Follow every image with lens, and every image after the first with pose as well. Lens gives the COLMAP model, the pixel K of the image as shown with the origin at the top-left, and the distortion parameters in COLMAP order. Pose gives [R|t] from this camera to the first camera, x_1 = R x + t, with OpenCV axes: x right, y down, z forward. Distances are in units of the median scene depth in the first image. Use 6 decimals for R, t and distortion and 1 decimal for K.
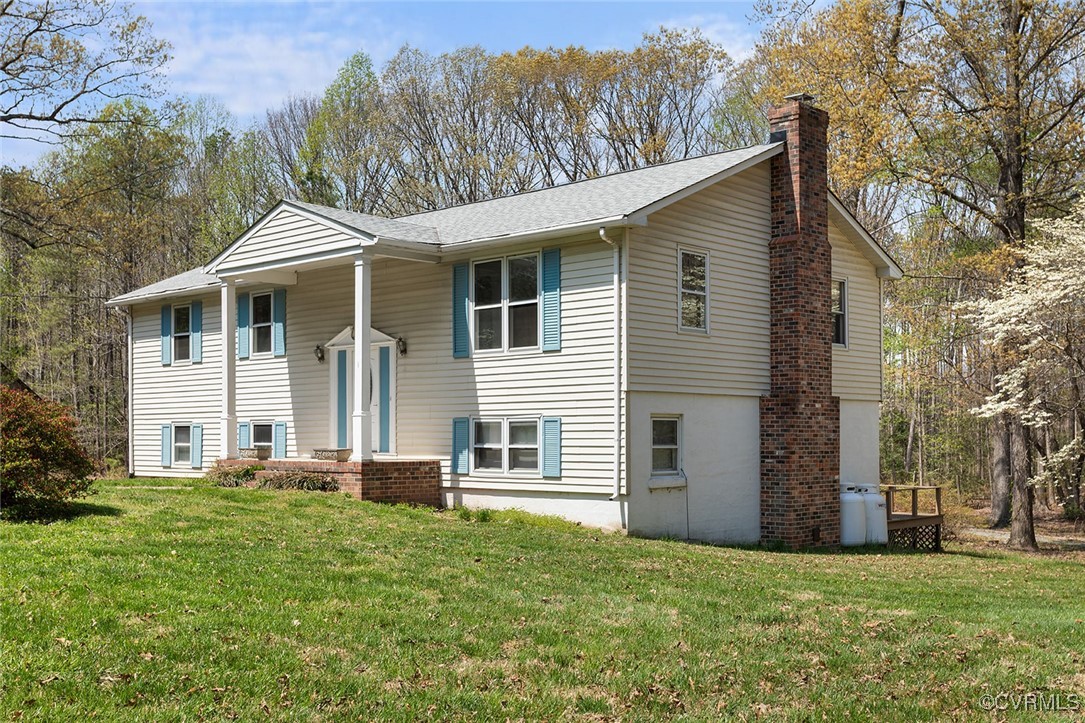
lens RADIAL K [[1196.0, 0, 542.5], [0, 1196.0, 361.5], [0, 0, 1]] dist [0.001369, 0.001499]
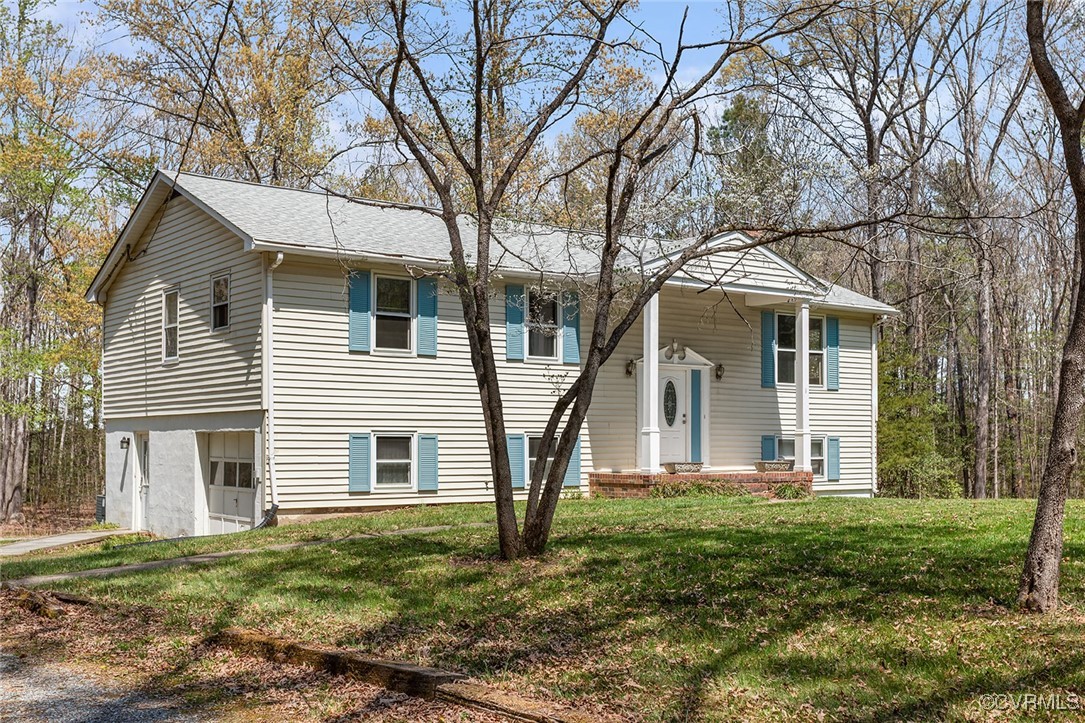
lens RADIAL K [[1196.0, 0, 542.5], [0, 1196.0, 361.5], [0, 0, 1]] dist [0.001369, 0.001499]
pose [[0.180124, 0.073358, 0.980905, -1.287456], [-0.061793, 0.996089, -0.063147, 0.061024], [-0.981701, -0.049239, 0.183953, 0.969504]]
